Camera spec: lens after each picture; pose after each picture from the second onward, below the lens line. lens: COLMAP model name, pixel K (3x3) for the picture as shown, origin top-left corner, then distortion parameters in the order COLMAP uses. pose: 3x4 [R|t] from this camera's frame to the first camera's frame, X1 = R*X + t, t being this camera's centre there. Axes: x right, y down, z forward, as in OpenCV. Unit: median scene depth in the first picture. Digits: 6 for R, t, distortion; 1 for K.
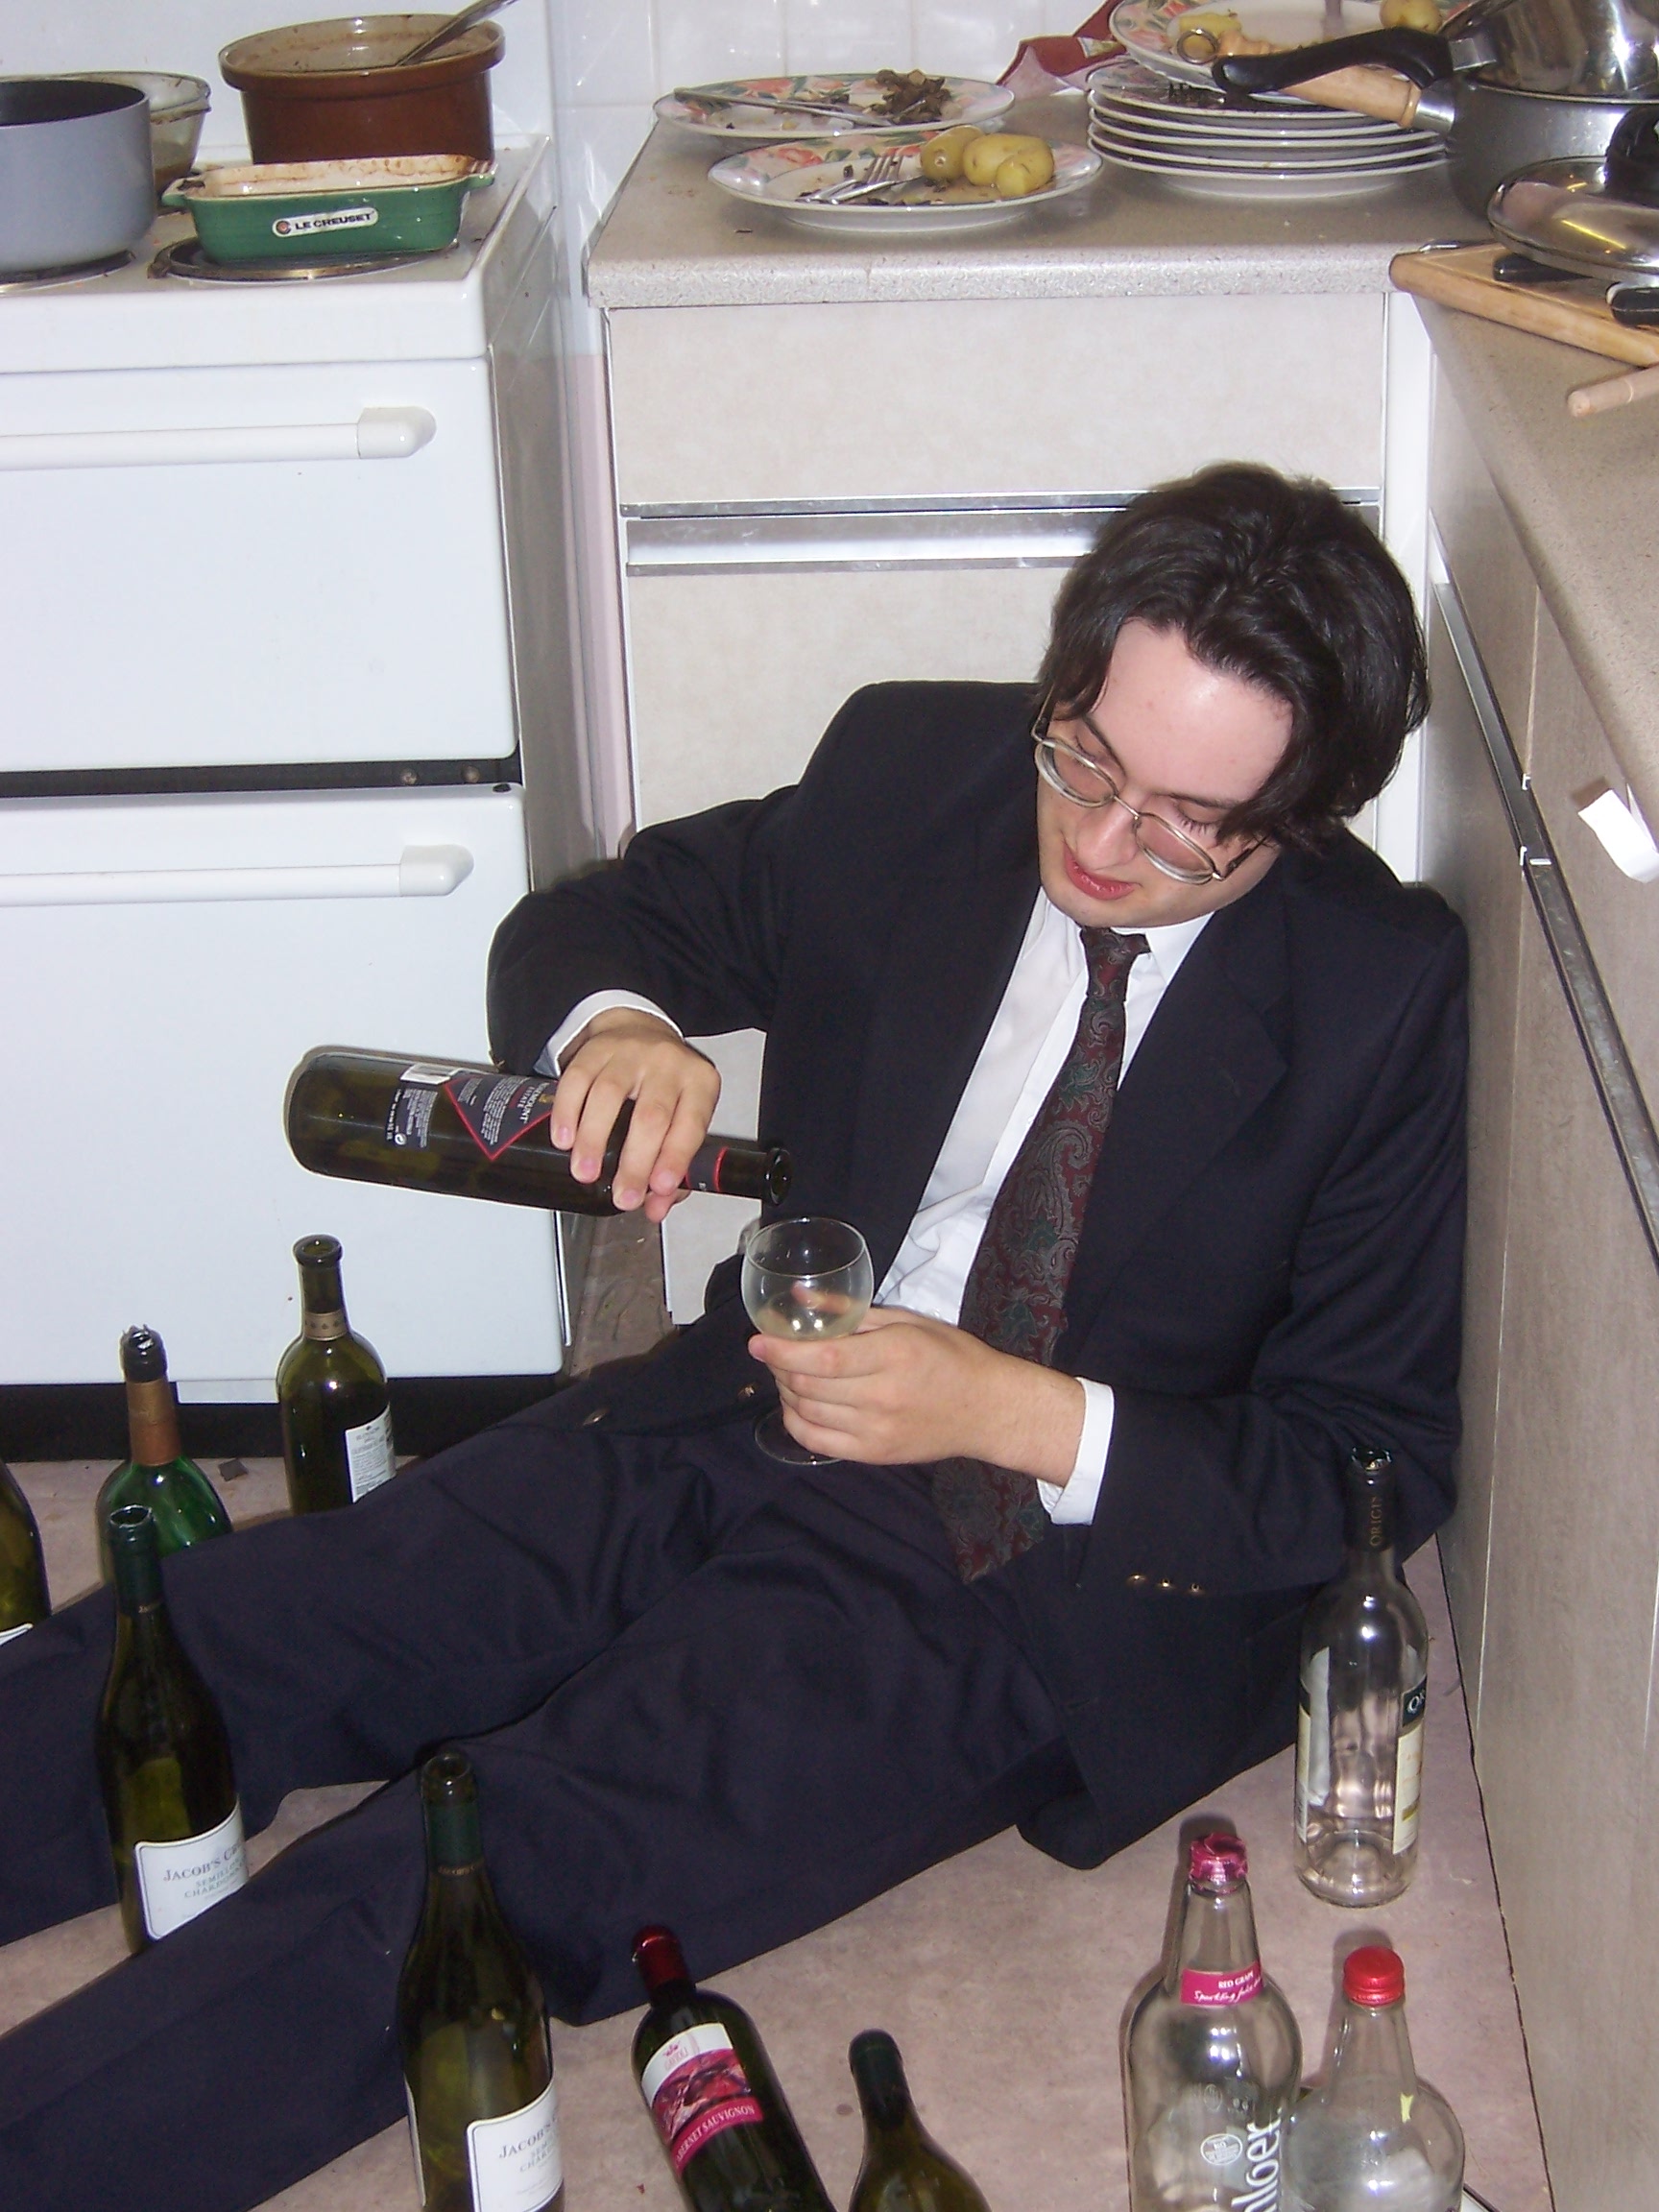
lens RADIAL K [[3582.1, 0, 834.3], [0, 3582.1, 1102.8], [0, 0, 1]] dist [-0.124595, 0.000000]
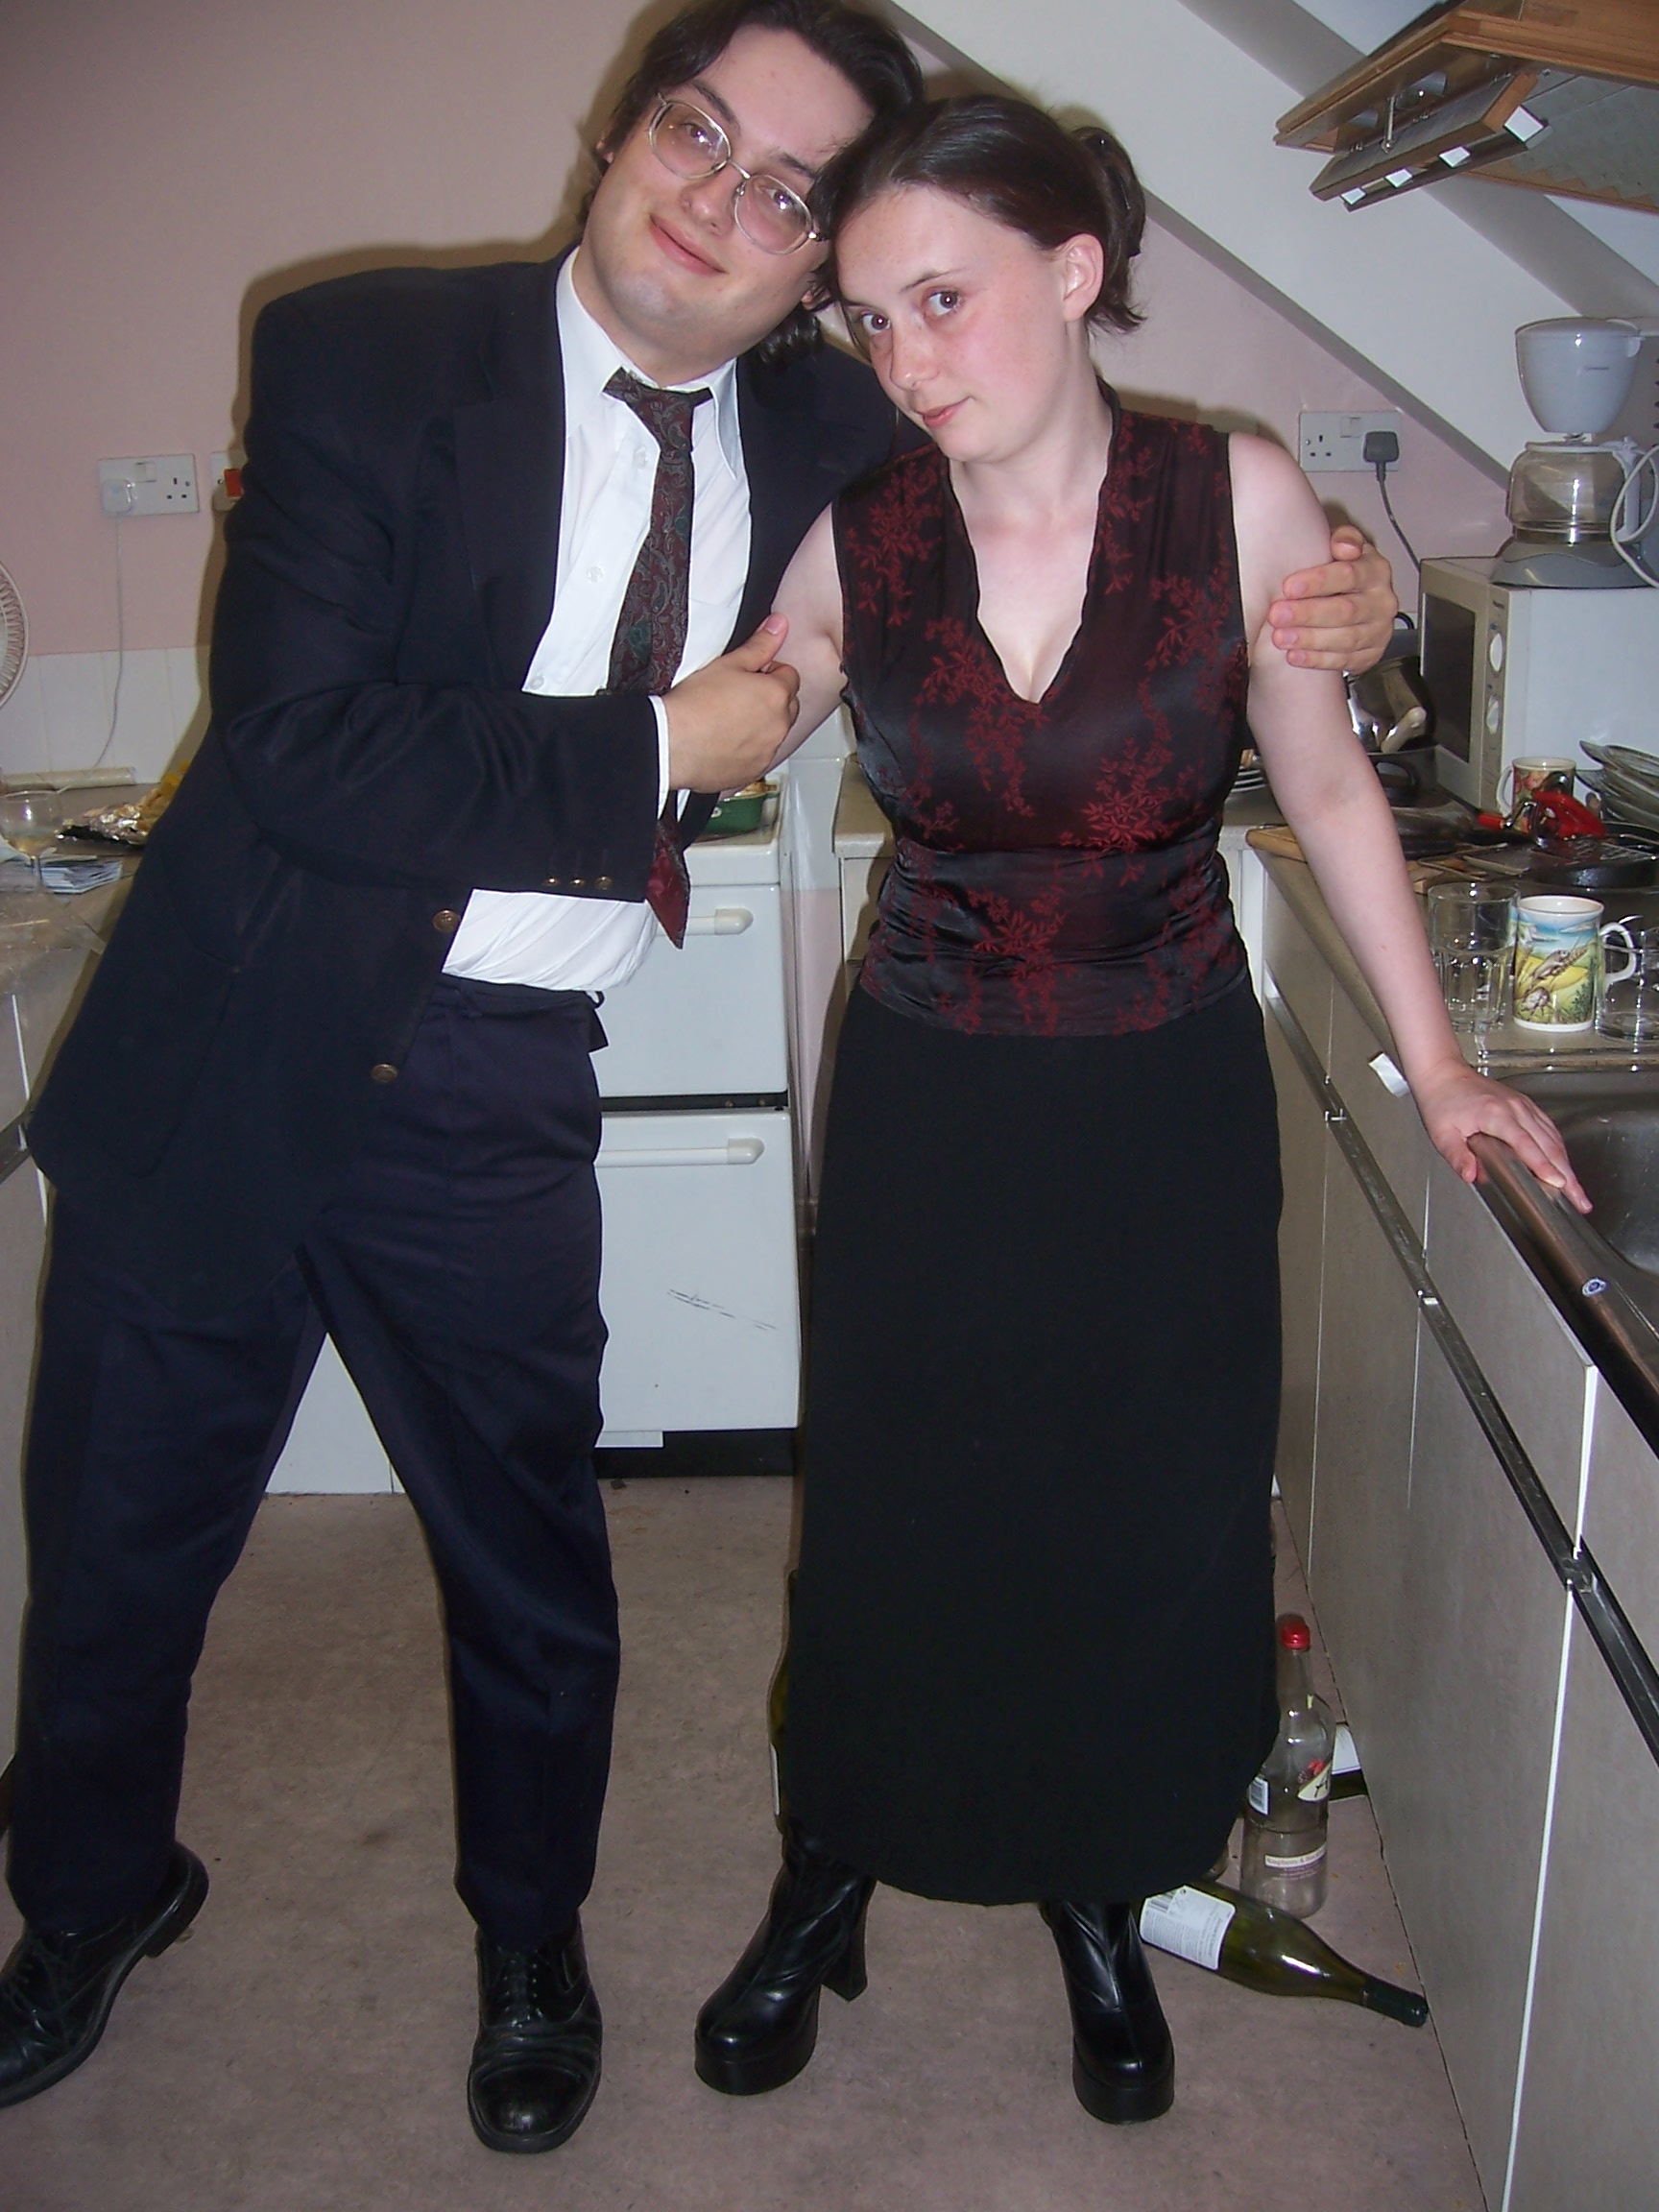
lens RADIAL K [[2347.2, 0, 830.7], [0, 2347.2, 1117.5], [0, 0, 1]] dist [-0.126841, 0.000000]
pose [[0.999929, -0.002311, 0.011728, -0.089212], [0.003768, 0.992053, -0.125765, 0.082646], [-0.011345, 0.125800, 0.991991, -0.270283]]
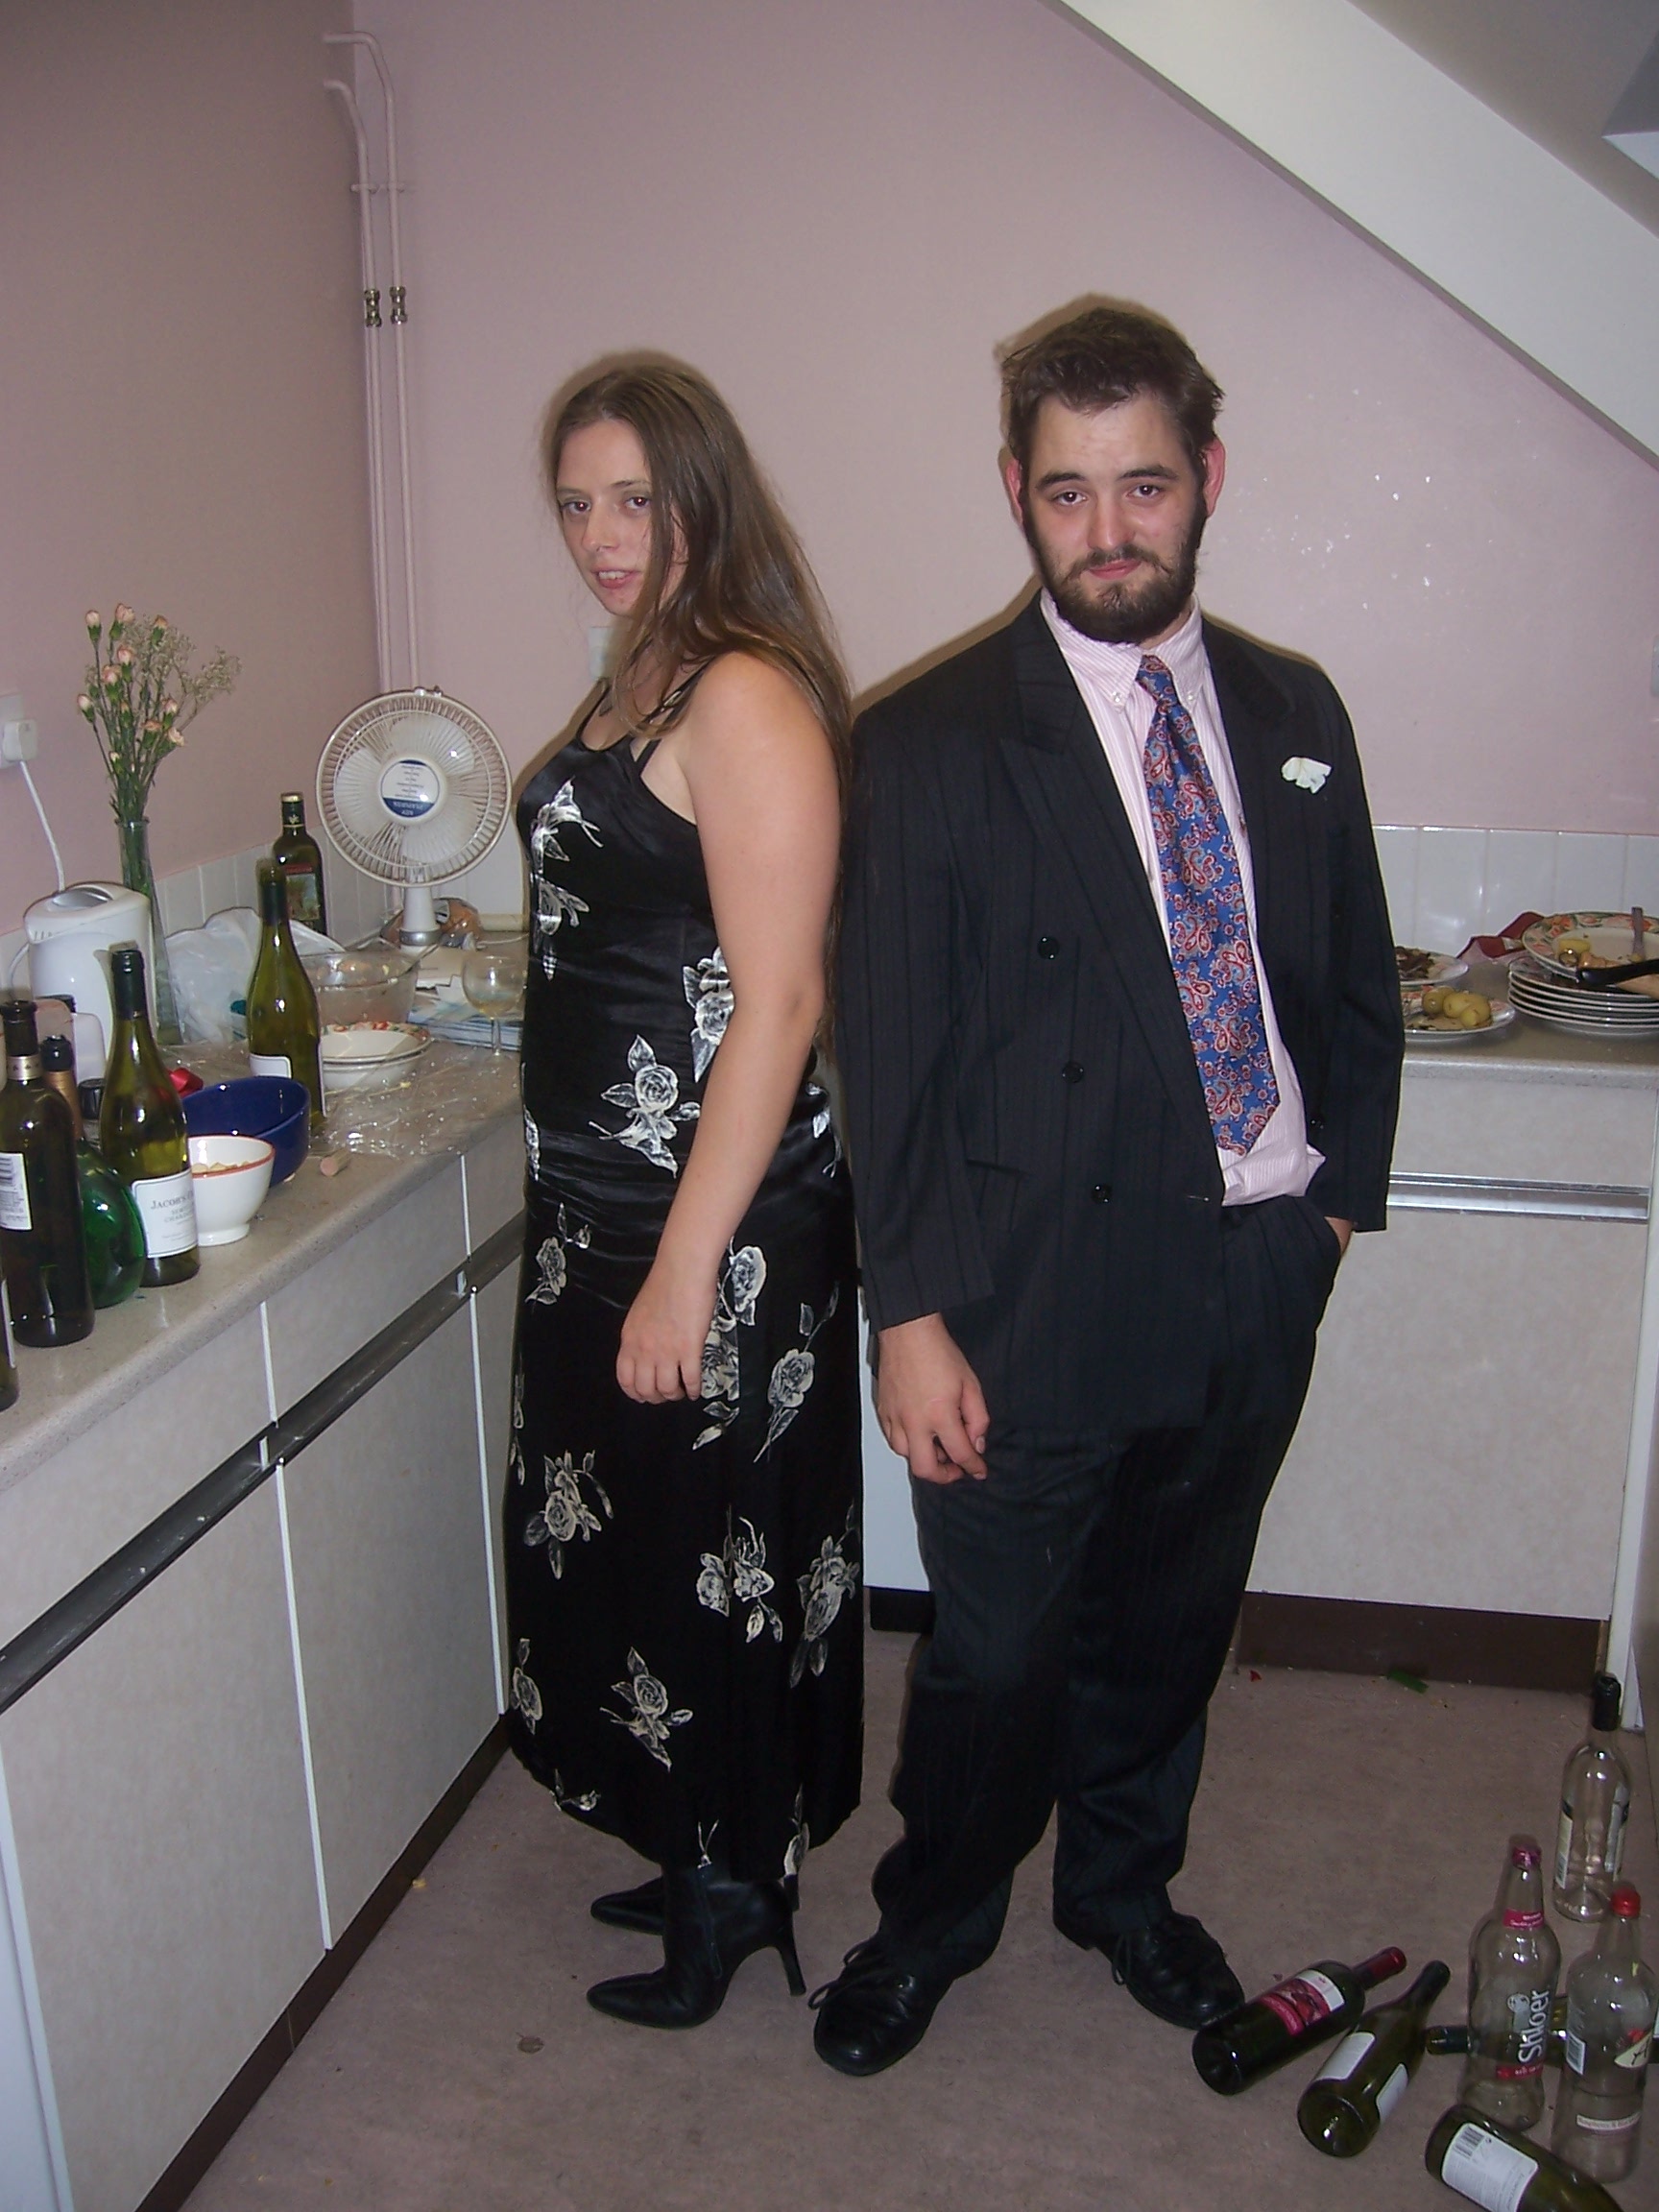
lens RADIAL K [[2347.2, 0, 824.0], [0, 2347.2, 1123.9], [0, 0, 1]] dist [-0.126841, 0.000000]
pose [[0.979411, 0.074858, -0.187484, -0.057729], [-0.103725, 0.983348, -0.149227, 0.029704], [0.173191, 0.165601, 0.970866, -0.324375]]
